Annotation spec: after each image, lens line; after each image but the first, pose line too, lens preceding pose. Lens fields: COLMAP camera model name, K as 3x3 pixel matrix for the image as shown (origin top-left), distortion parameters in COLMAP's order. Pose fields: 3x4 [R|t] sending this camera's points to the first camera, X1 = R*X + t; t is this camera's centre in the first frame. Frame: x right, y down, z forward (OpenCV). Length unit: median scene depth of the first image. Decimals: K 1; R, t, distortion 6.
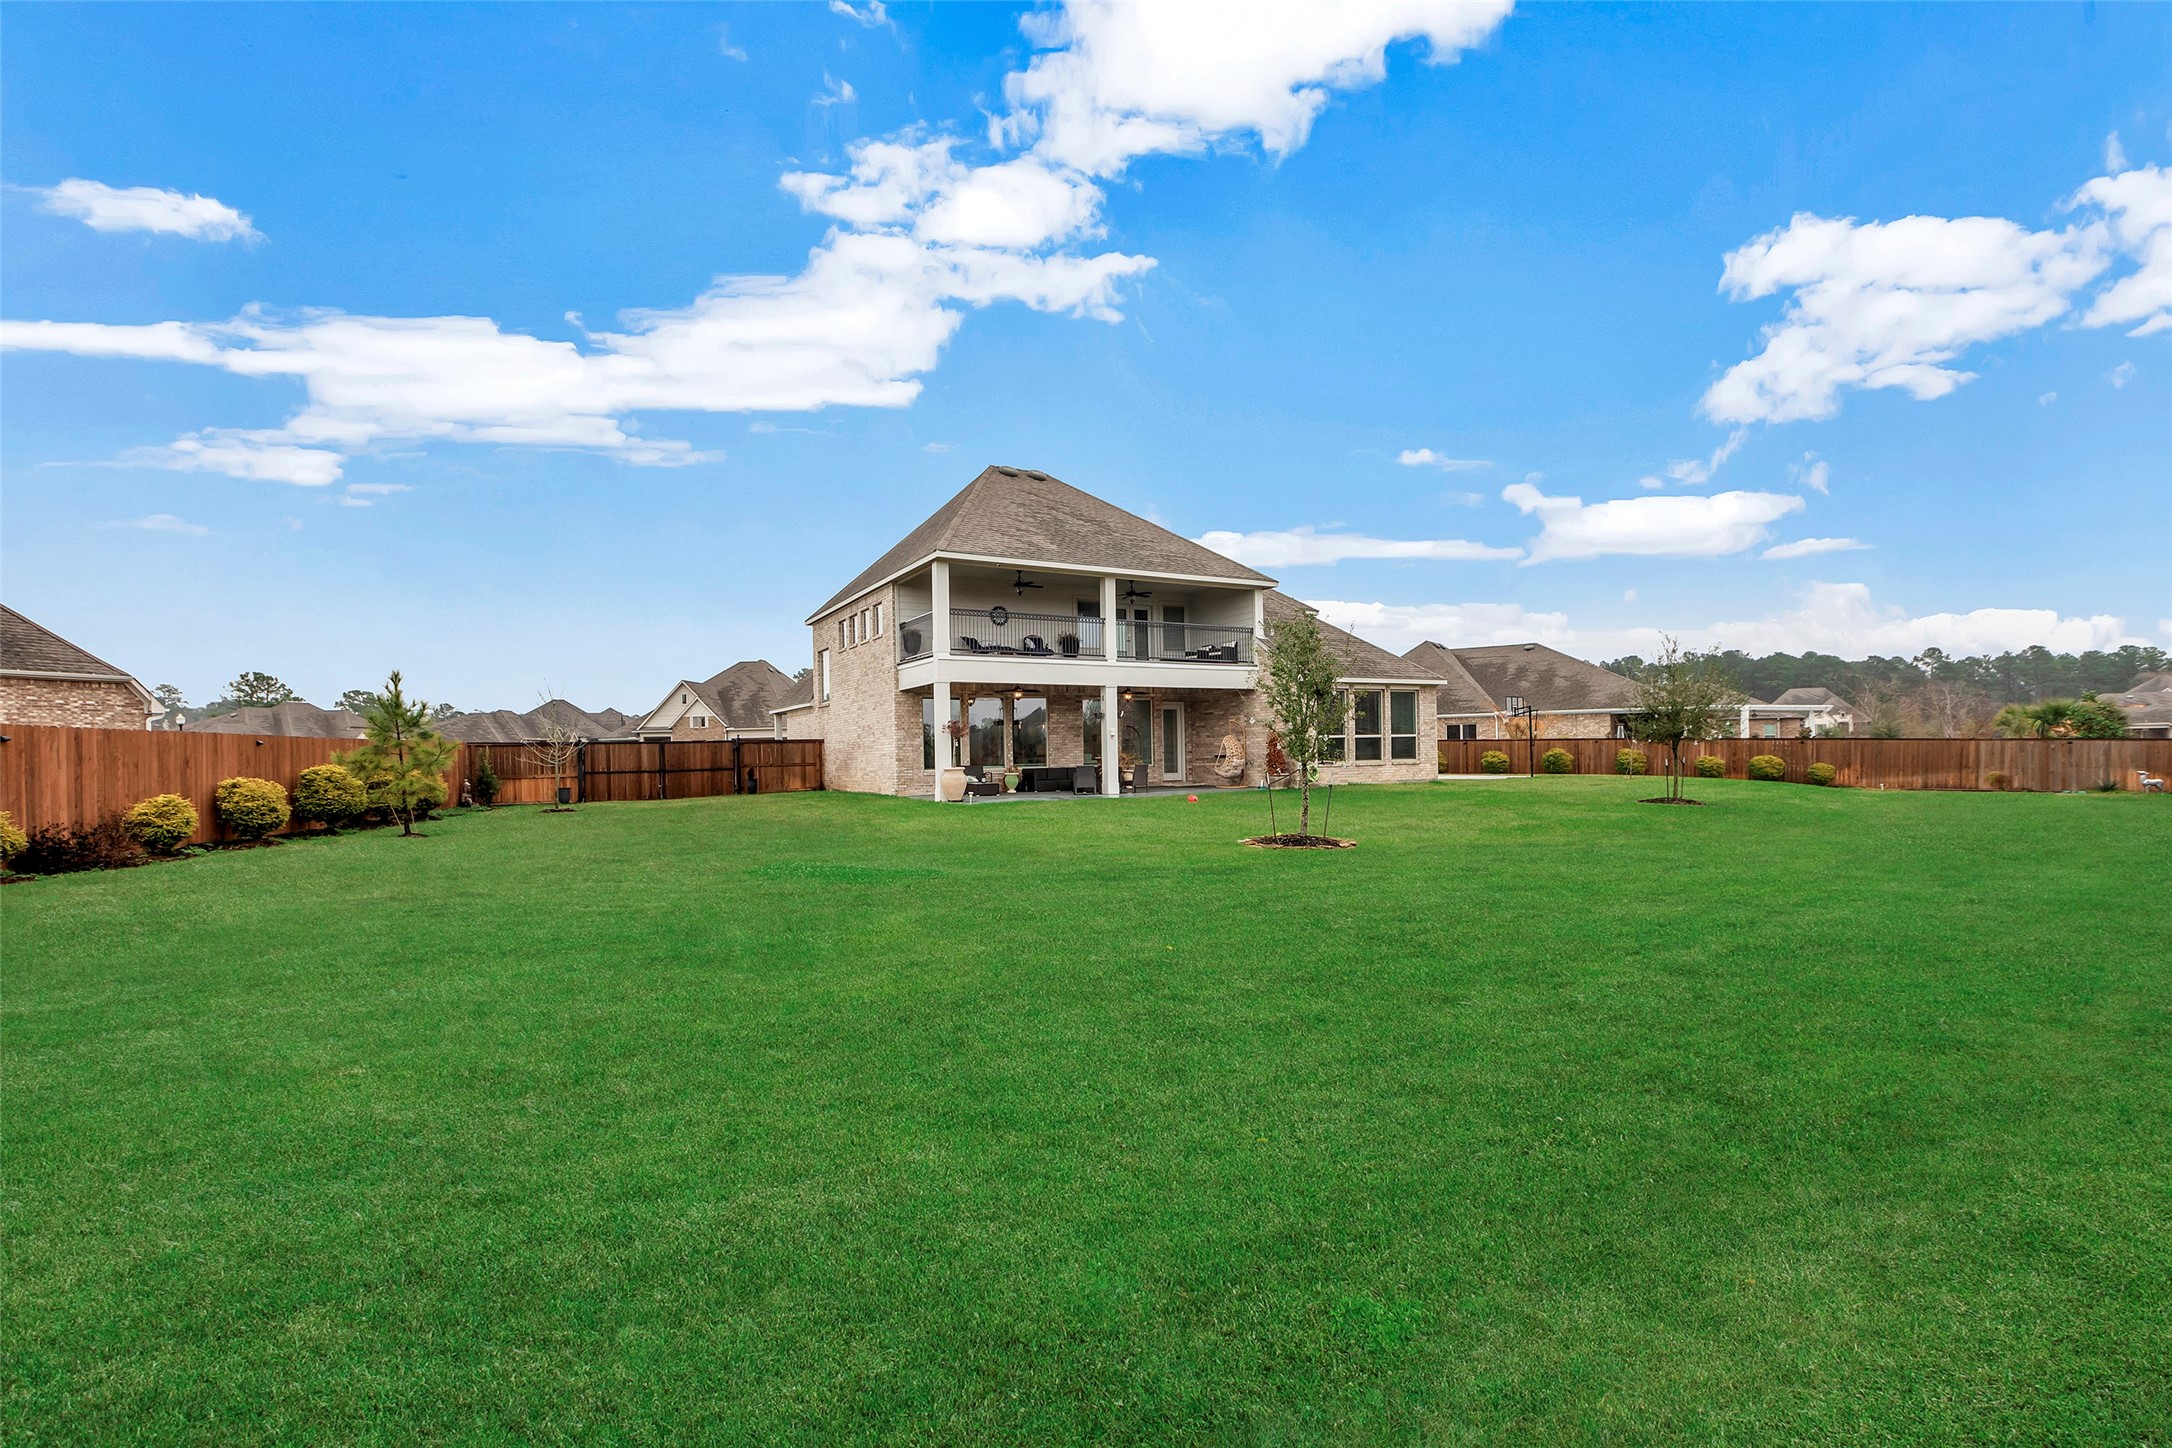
lens RADIAL K [[987.6, 0, 1095.3], [0, 987.6, 764.7], [0, 0, 1]] dist [0.004951, -0.002451]
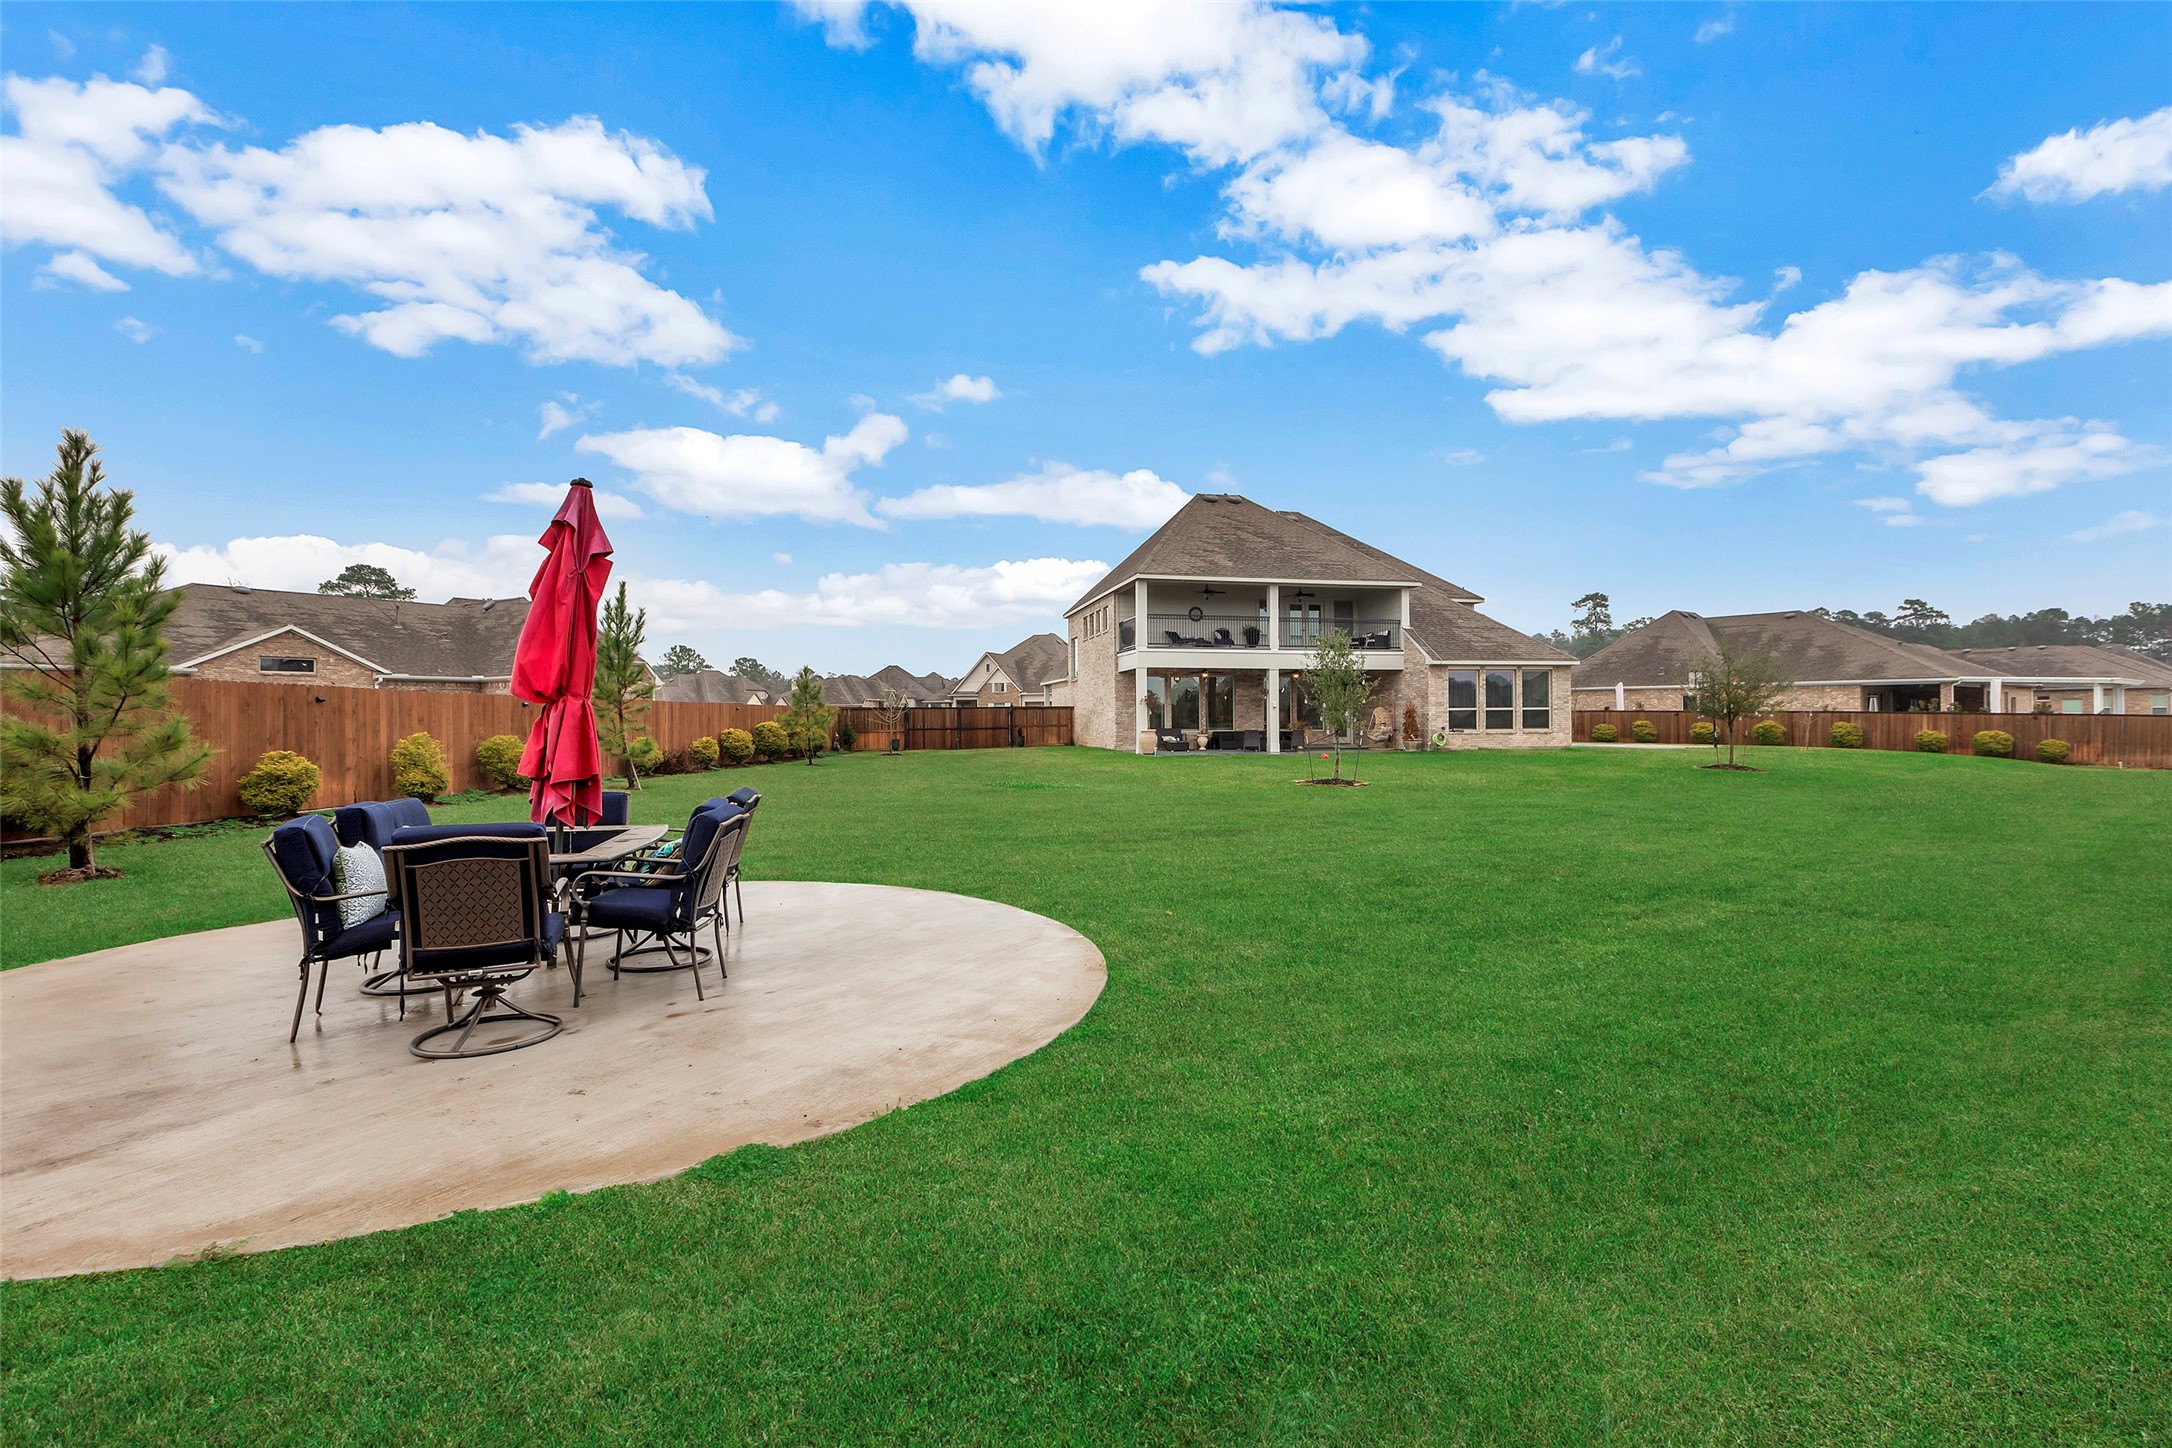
lens RADIAL K [[987.6, 0, 1085.2], [0, 987.6, 724.5], [0, 0, 1]] dist [0.004951, -0.002451]
pose [[0.953843, 0.014878, -0.299936, 0.154439], [-0.015476, 0.999880, 0.000381, -0.002788], [0.299906, 0.004279, 0.953959, -0.283816]]
